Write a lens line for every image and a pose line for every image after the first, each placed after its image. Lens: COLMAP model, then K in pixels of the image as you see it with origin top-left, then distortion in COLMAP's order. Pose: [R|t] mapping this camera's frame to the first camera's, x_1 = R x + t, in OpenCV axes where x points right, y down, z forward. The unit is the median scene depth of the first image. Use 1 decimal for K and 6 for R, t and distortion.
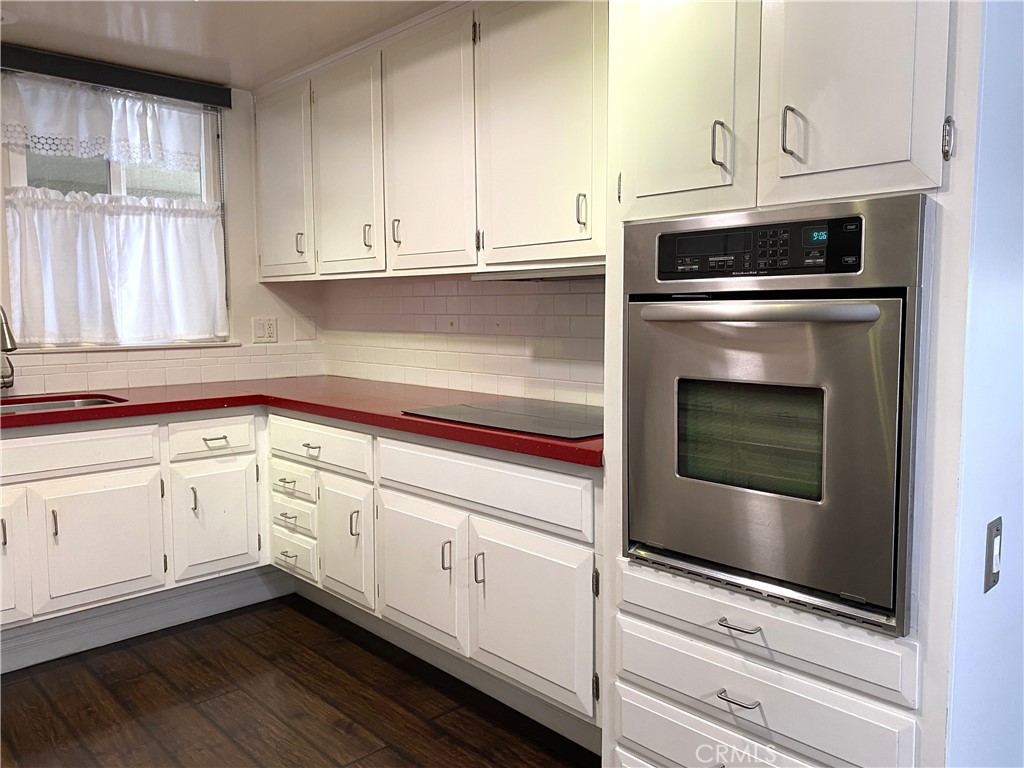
lens RADIAL K [[780.1, 0, 512.0], [0, 780.1, 384.0], [0, 0, 1]] dist [0.006617, -0.011944]
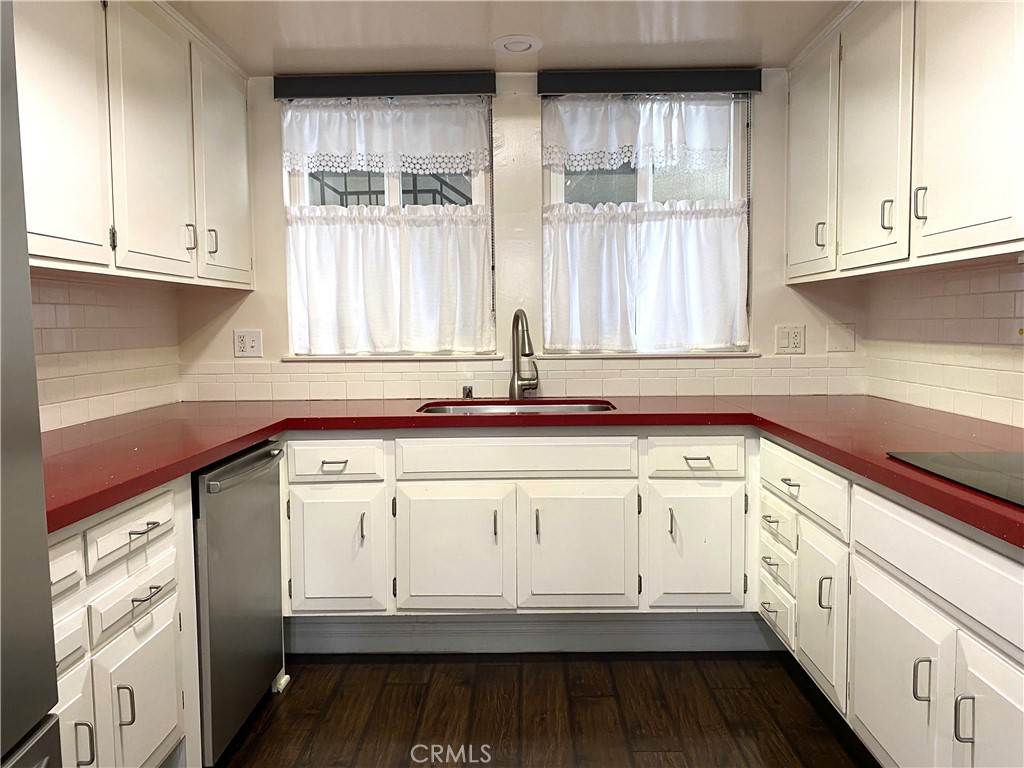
lens RADIAL K [[769.0, 0, 516.5], [0, 769.0, 383.0], [0, 0, 1]] dist [0.084228, -0.173313]
pose [[0.718575, 0.048313, -0.693770, 0.079324], [-0.058703, 0.998237, 0.008714, -0.011658], [0.692968, 0.034465, 0.720144, 0.197056]]
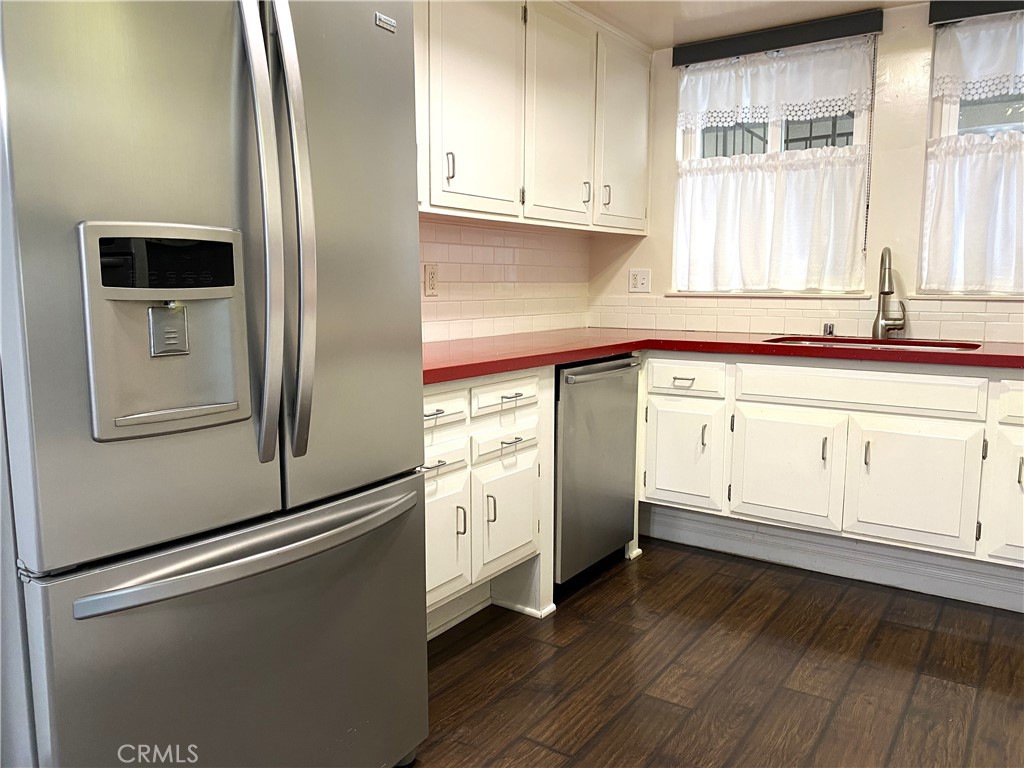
lens RADIAL K [[780.1, 0, 512.0], [0, 780.1, 384.0], [0, 0, 1]] dist [0.006617, -0.011944]
pose [[0.207645, 0.132214, -0.969228, 0.283808], [-0.095286, 0.988846, 0.114477, 0.005843], [0.973552, 0.068583, 0.217927, 0.234368]]
